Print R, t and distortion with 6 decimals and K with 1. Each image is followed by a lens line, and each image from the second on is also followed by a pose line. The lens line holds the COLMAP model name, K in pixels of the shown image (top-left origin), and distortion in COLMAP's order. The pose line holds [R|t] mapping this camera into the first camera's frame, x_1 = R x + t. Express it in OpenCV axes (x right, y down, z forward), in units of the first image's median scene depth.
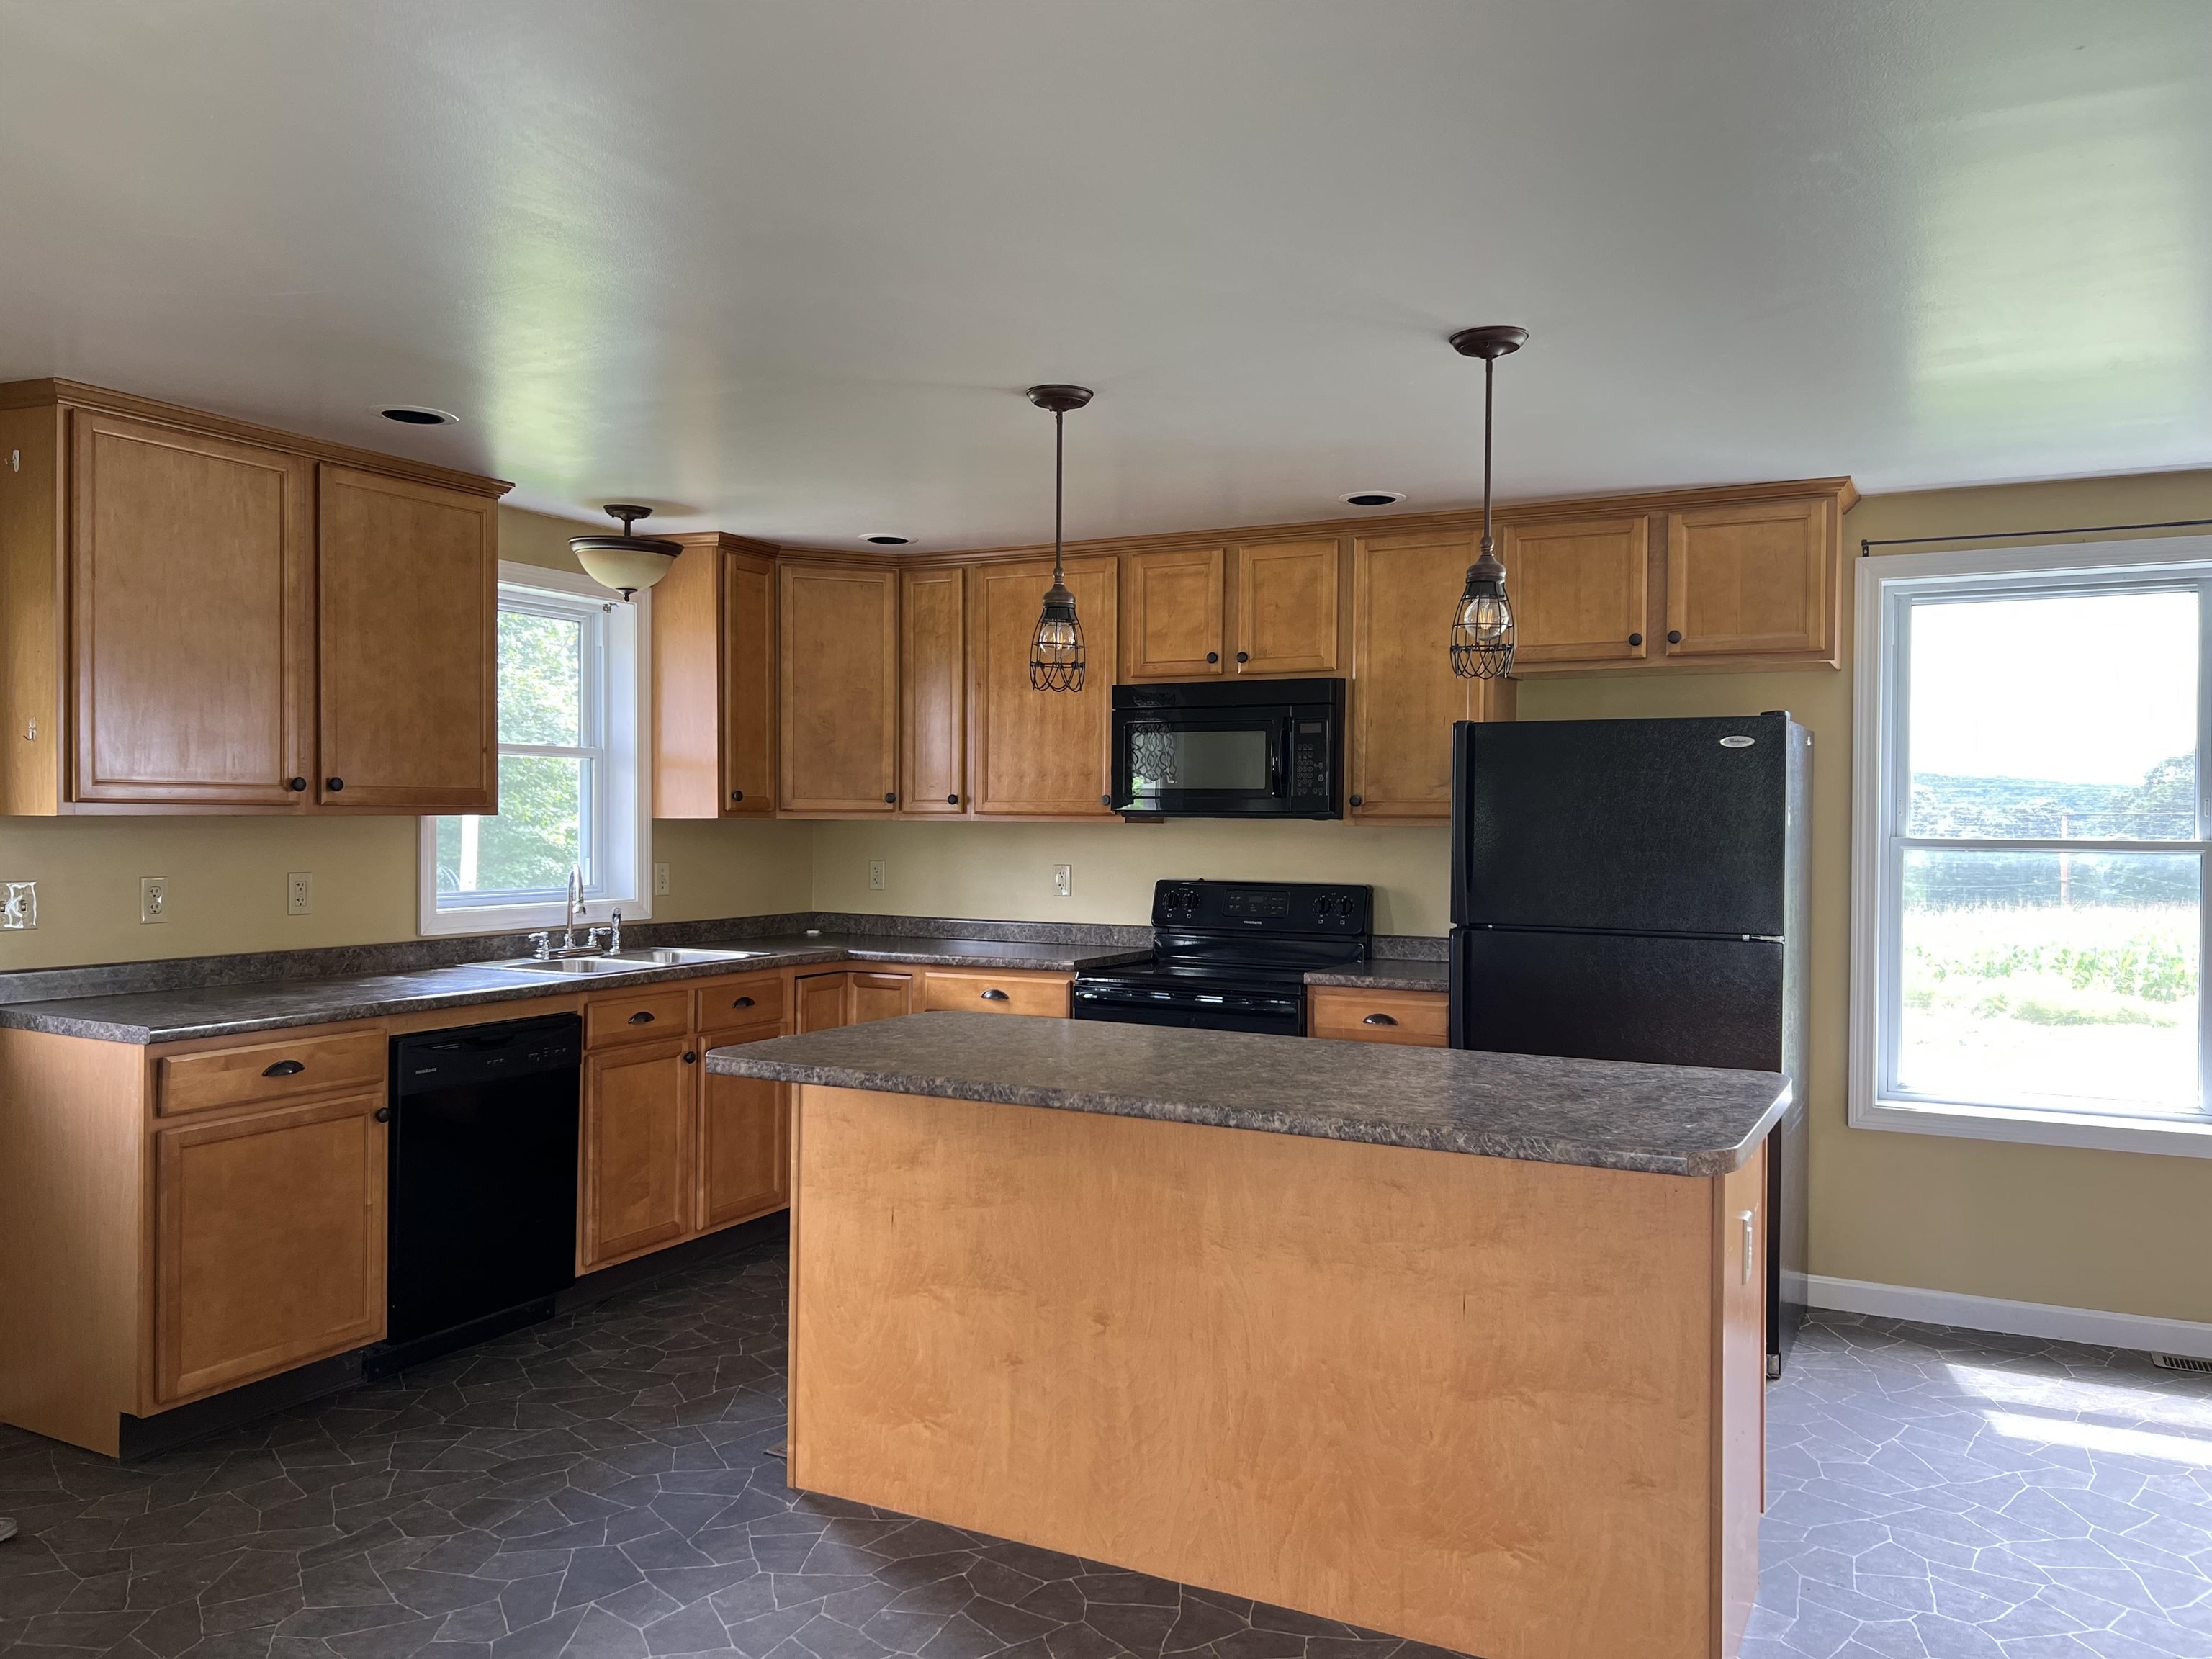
lens RADIAL K [[1661.9, 0, 1102.4], [0, 1661.9, 825.1], [0, 0, 1]] dist [0.038738, -0.007173]
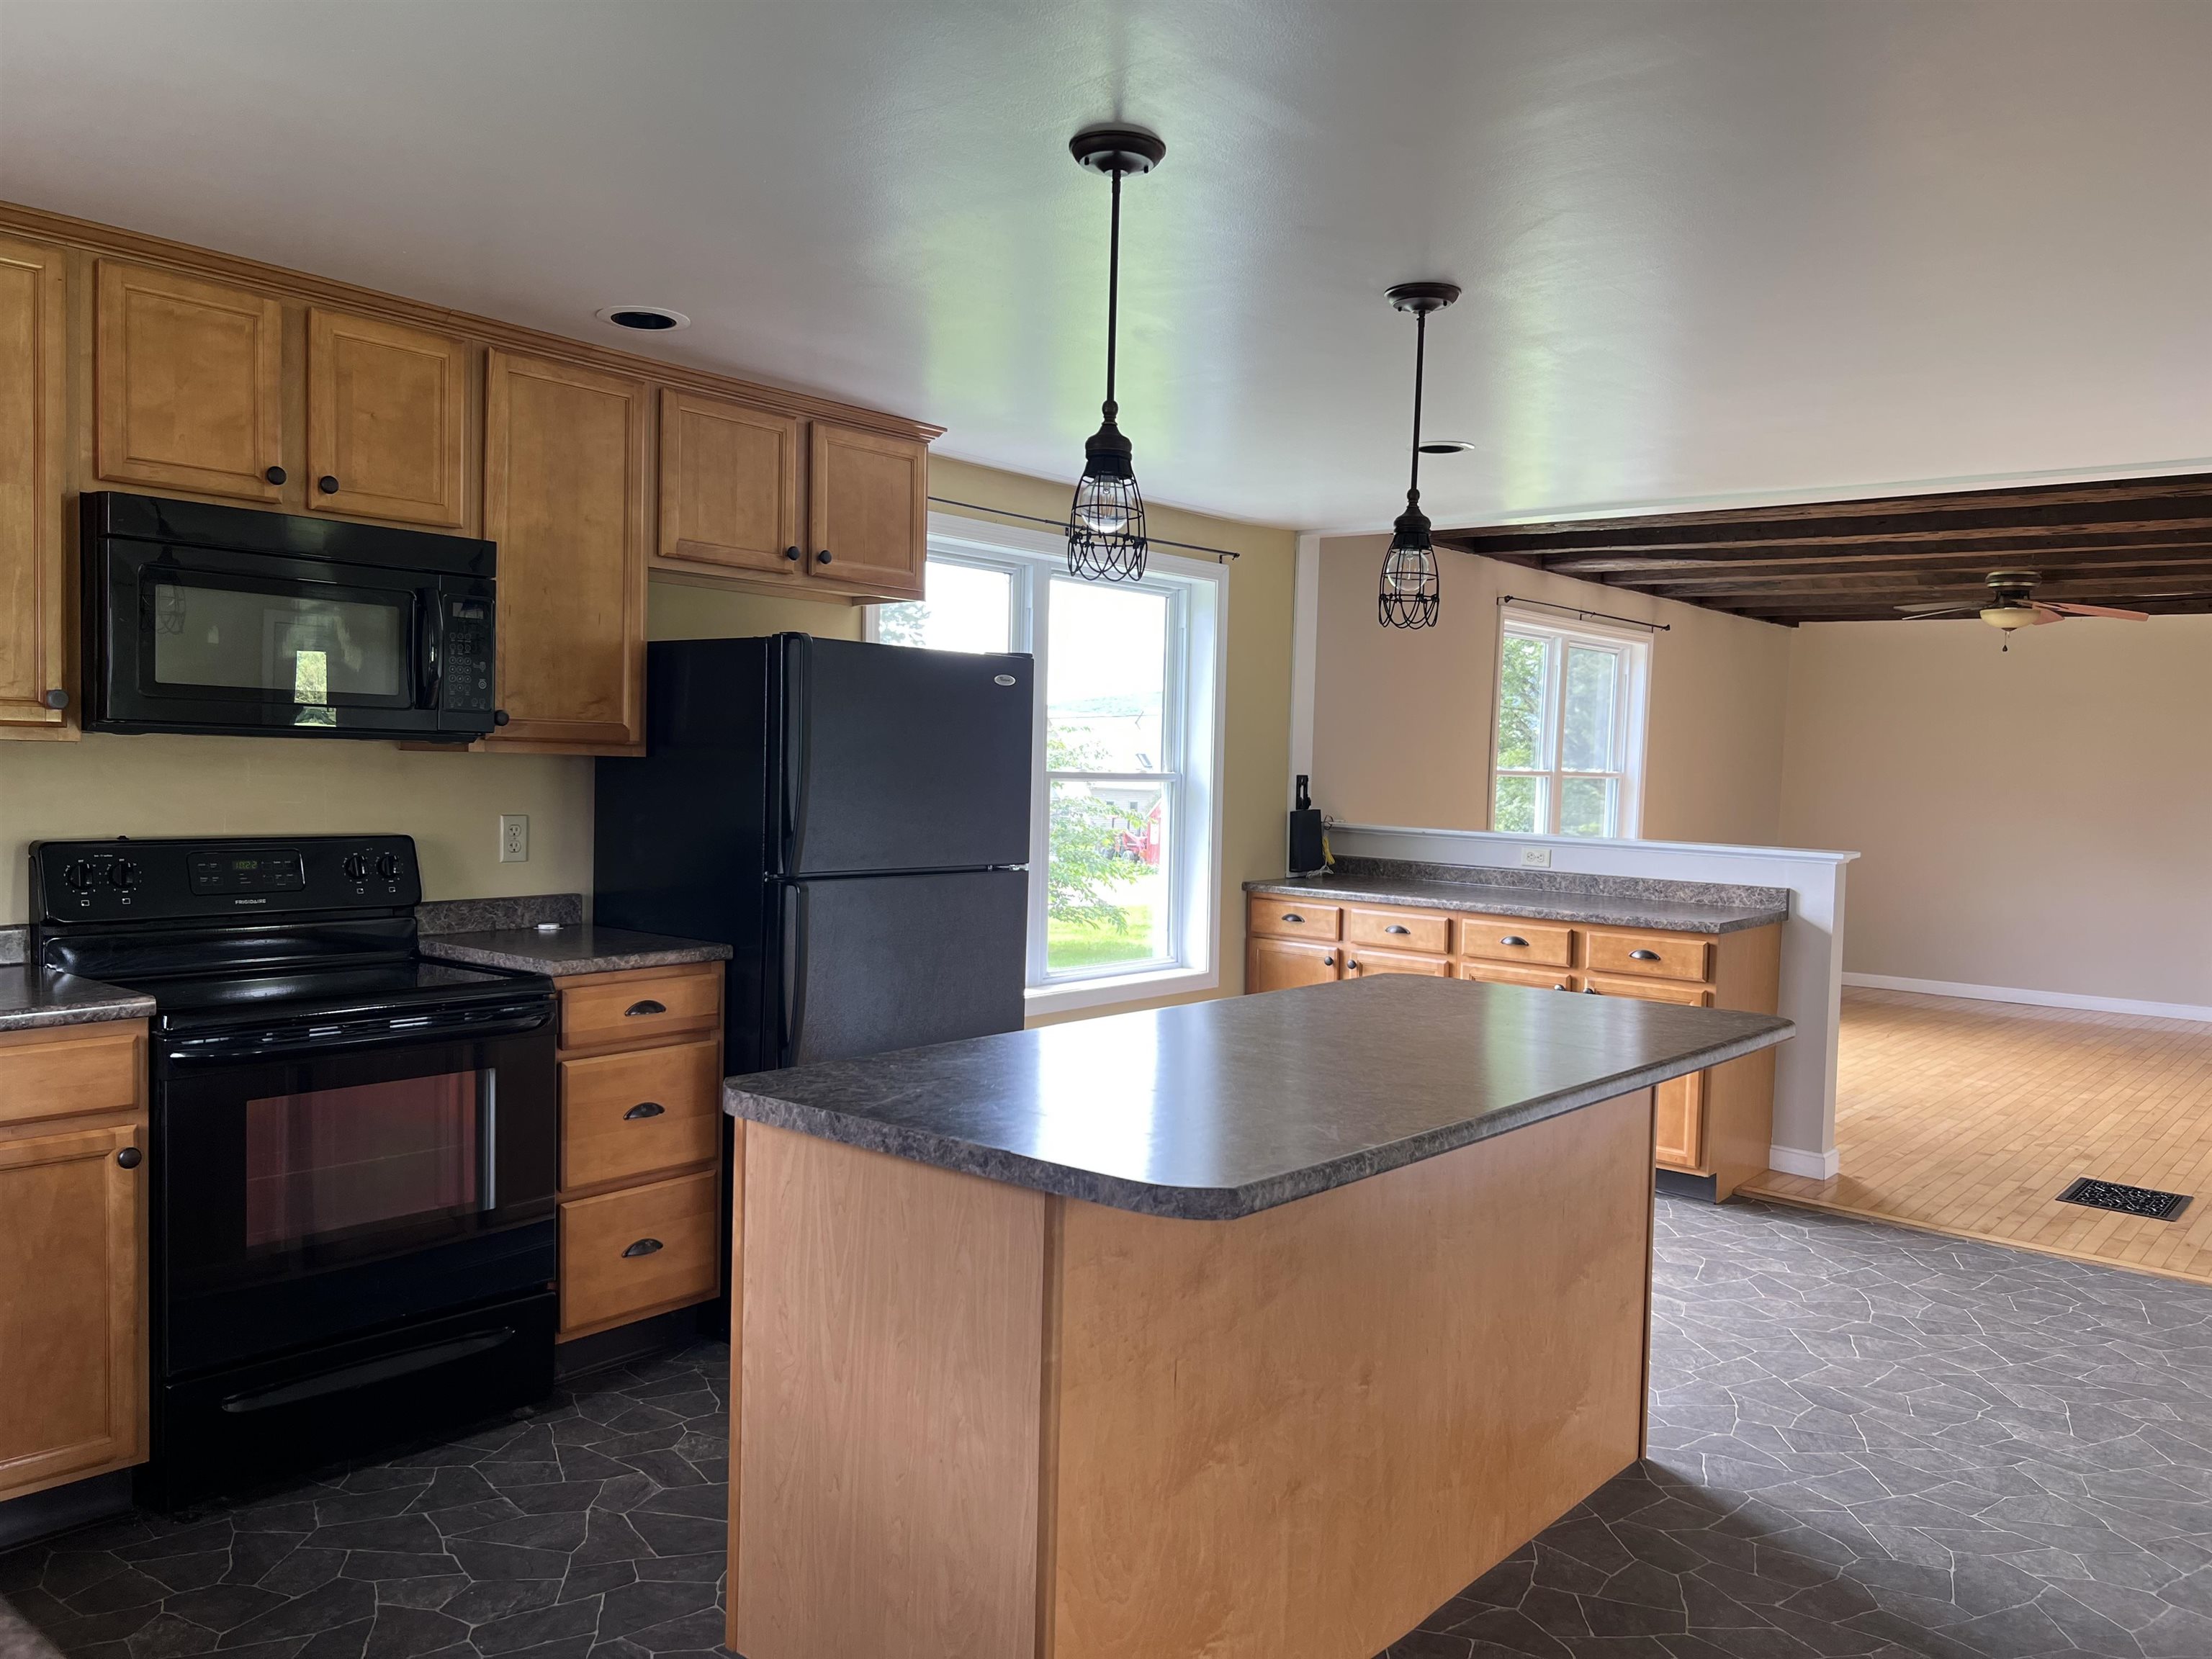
lens RADIAL K [[1661.9, 0, 1102.4], [0, 1661.9, 835.2], [0, 0, 1]] dist [0.038738, -0.007173]
pose [[0.209385, -0.045698, 0.976765, -0.504245], [-0.019869, 0.998502, 0.050974, -0.006112], [-0.977631, -0.030081, 0.208163, 0.593881]]
